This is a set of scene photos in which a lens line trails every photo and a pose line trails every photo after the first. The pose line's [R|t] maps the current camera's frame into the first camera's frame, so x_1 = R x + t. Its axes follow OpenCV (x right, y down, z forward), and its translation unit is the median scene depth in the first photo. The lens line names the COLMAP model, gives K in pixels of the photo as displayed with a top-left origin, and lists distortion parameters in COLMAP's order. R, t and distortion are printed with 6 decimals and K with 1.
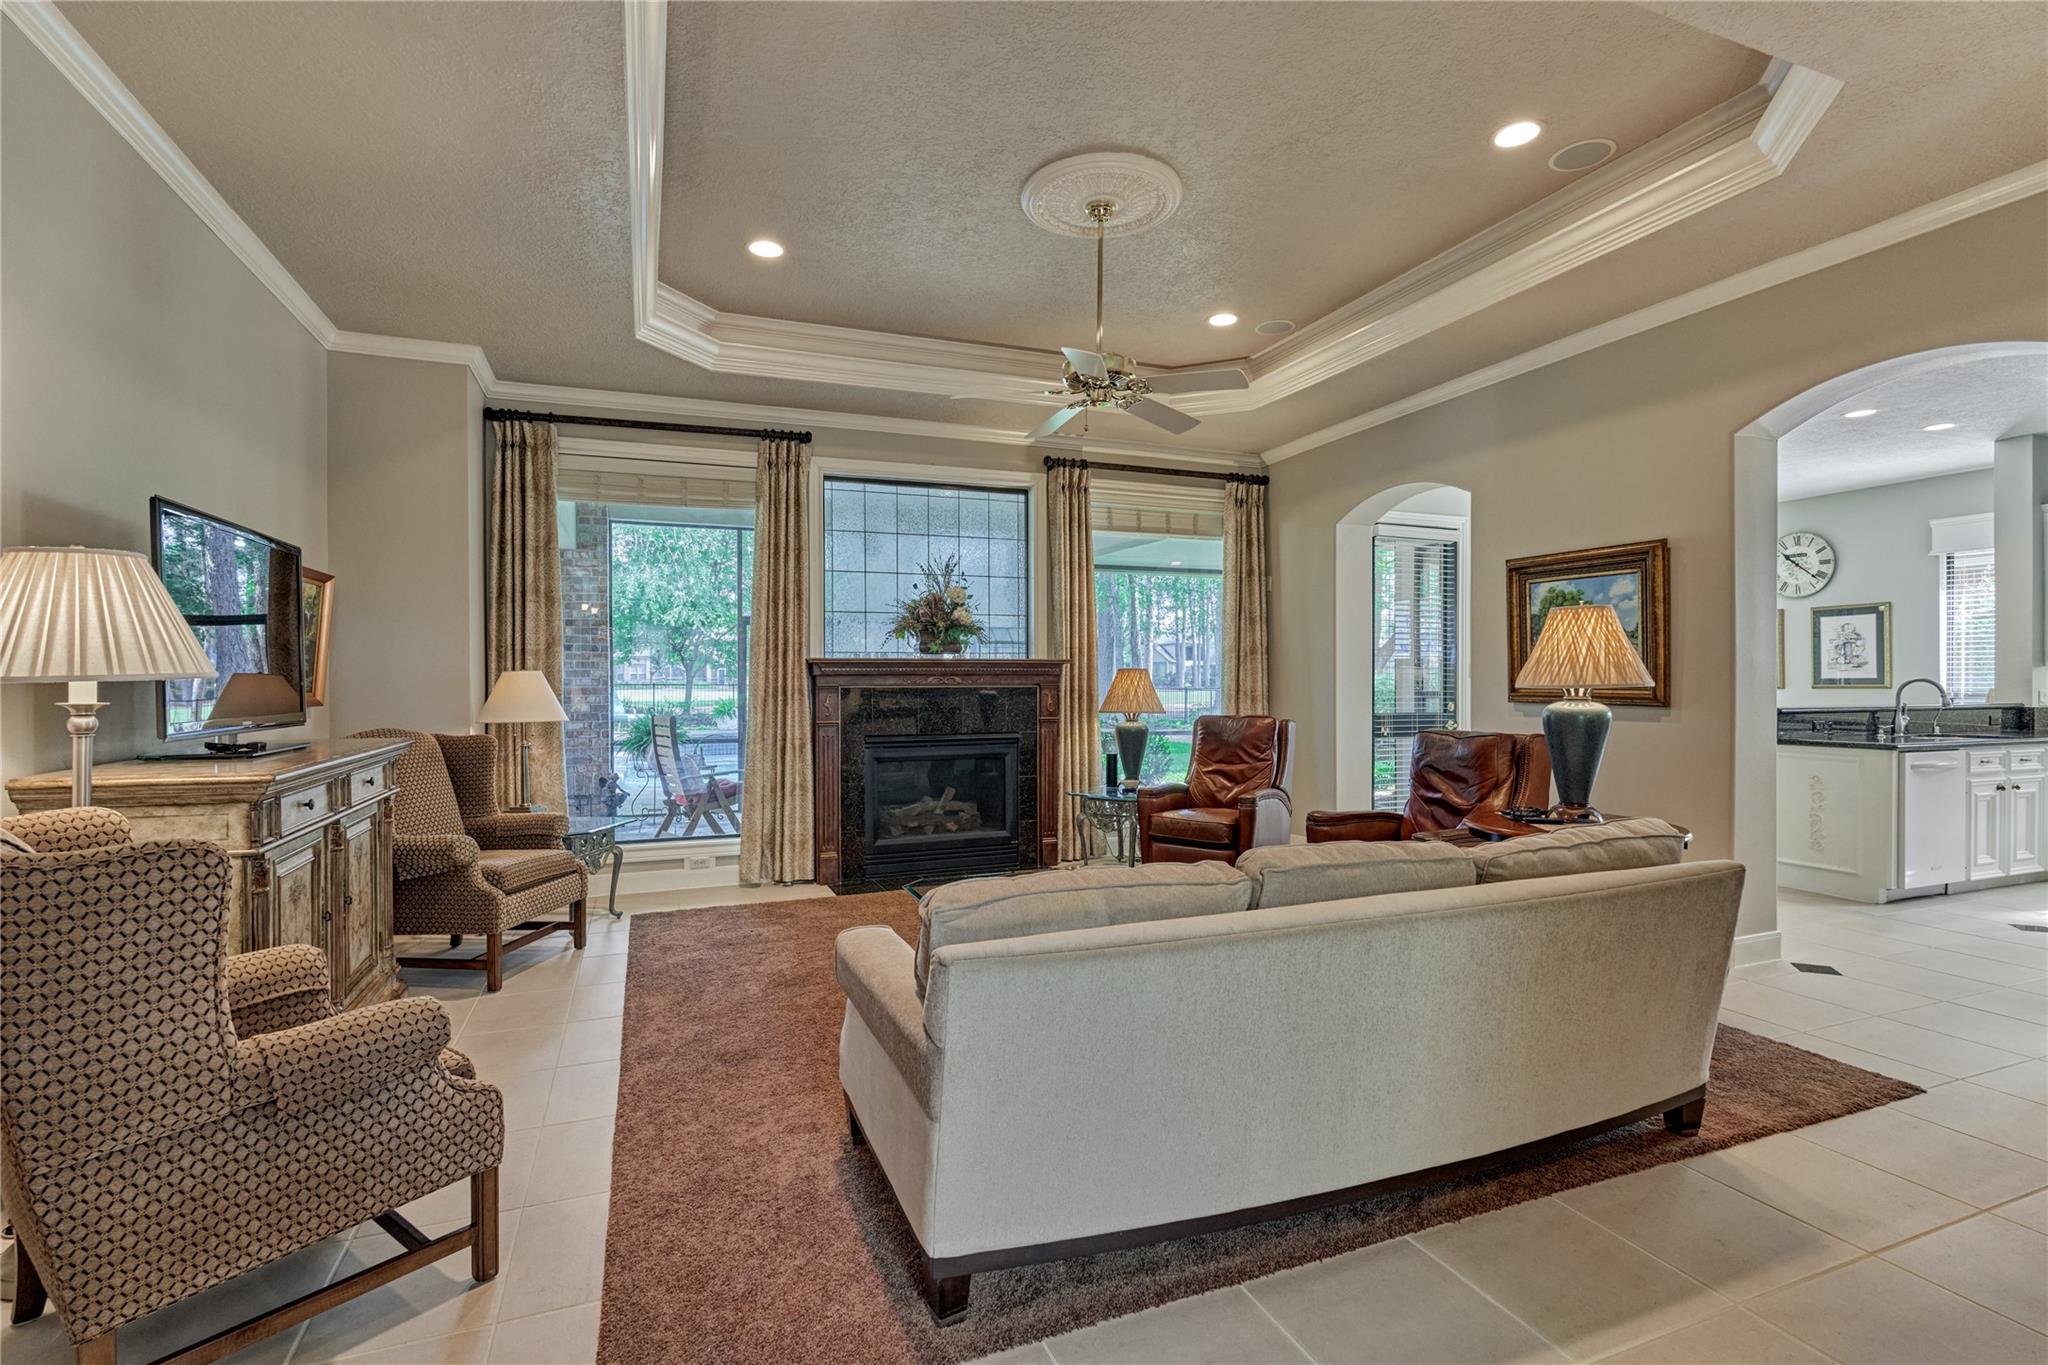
lens RADIAL K [[955.5, 0, 1022.2], [0, 955.5, 689.2], [0, 0, 1]] dist [-0.003060, -0.000296]
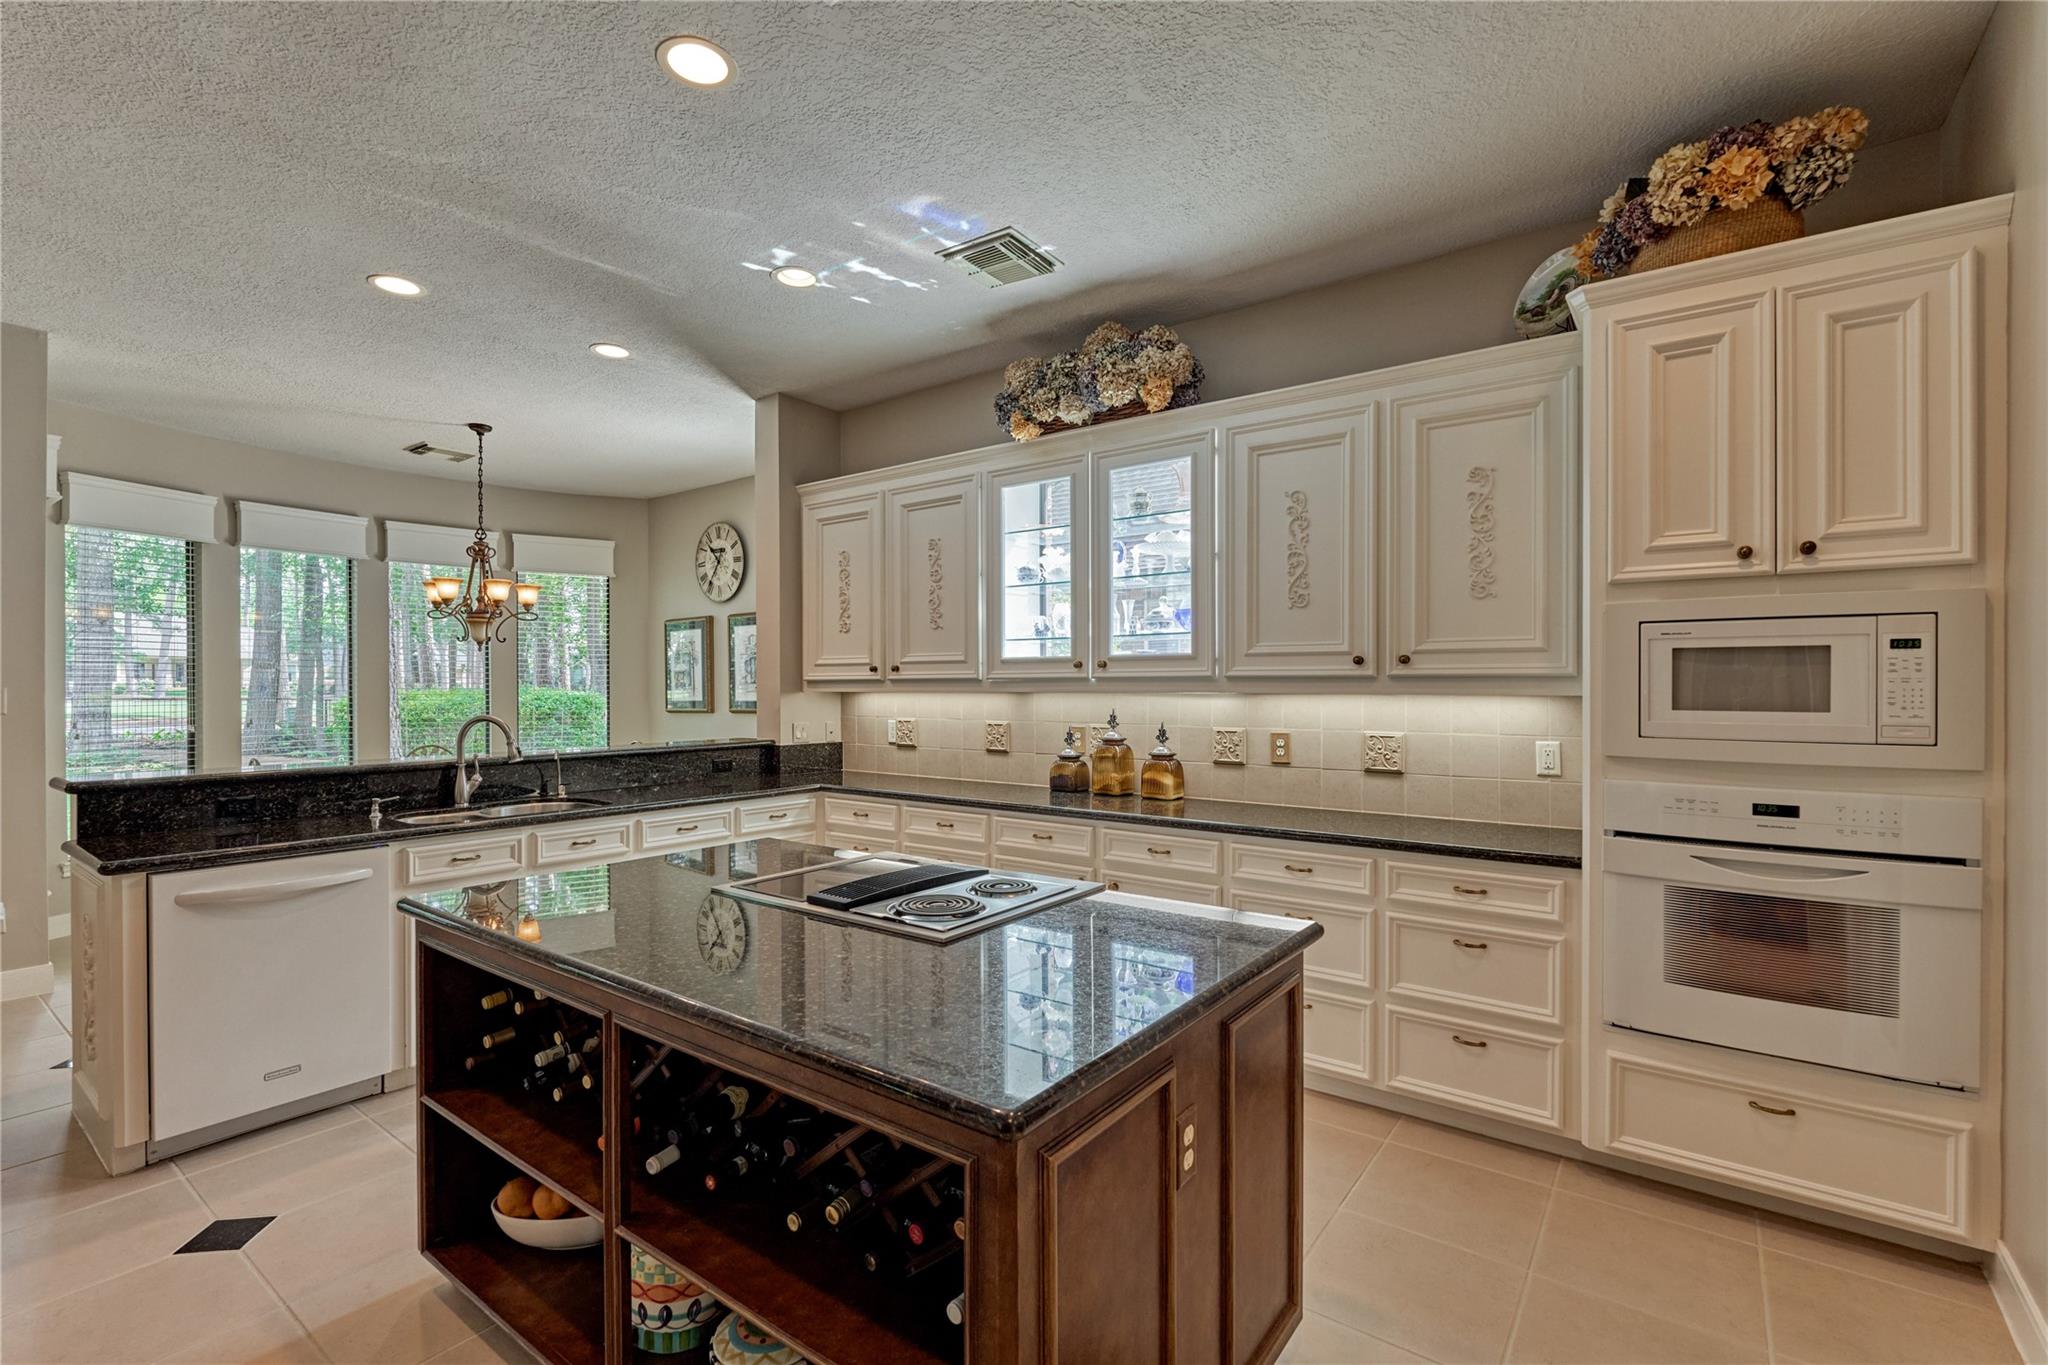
lens RADIAL K [[914.3, 0, 1024.3], [0, 914.3, 687.5], [0, 0, 1]] dist [-0.003677, -0.000406]
pose [[0.847717, -0.001112, 0.530448, 0.880338], [0.003802, 0.999985, -0.003980, -0.026219], [-0.530436, 0.005390, 0.847708, 0.276610]]
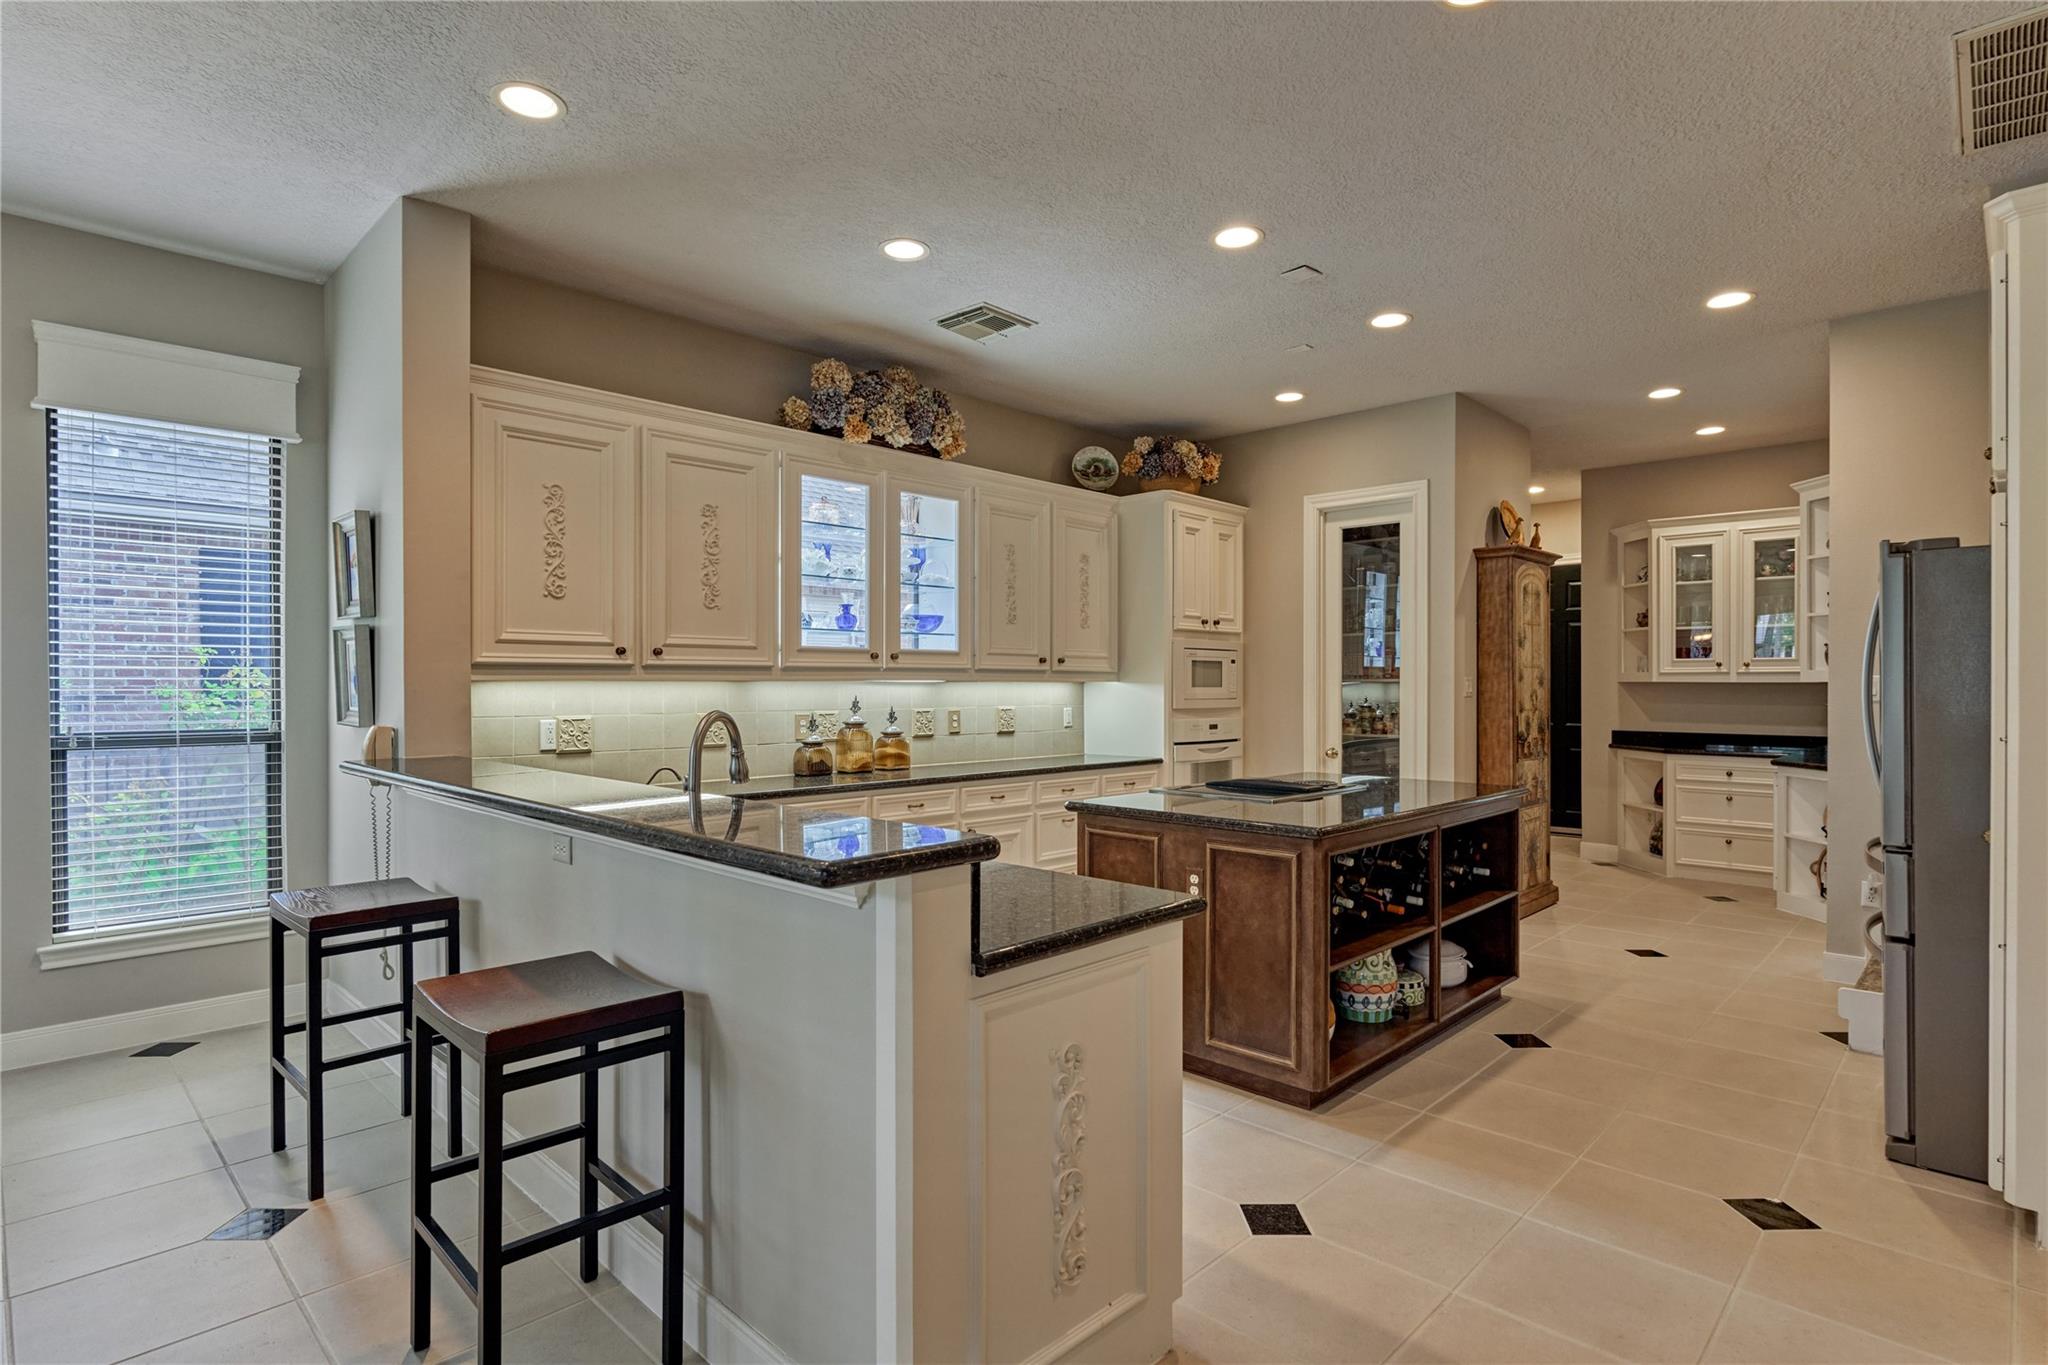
lens RADIAL K [[1034.3, 0, 1025.2], [0, 1034.3, 688.1], [0, 0, 1]] dist [0.001322, -0.000467]
pose [[-0.409096, -0.000282, 0.912492, 0.471285], [0.008336, 0.999957, 0.004046, -0.021609], [-0.912453, 0.009262, -0.409076, 1.008656]]
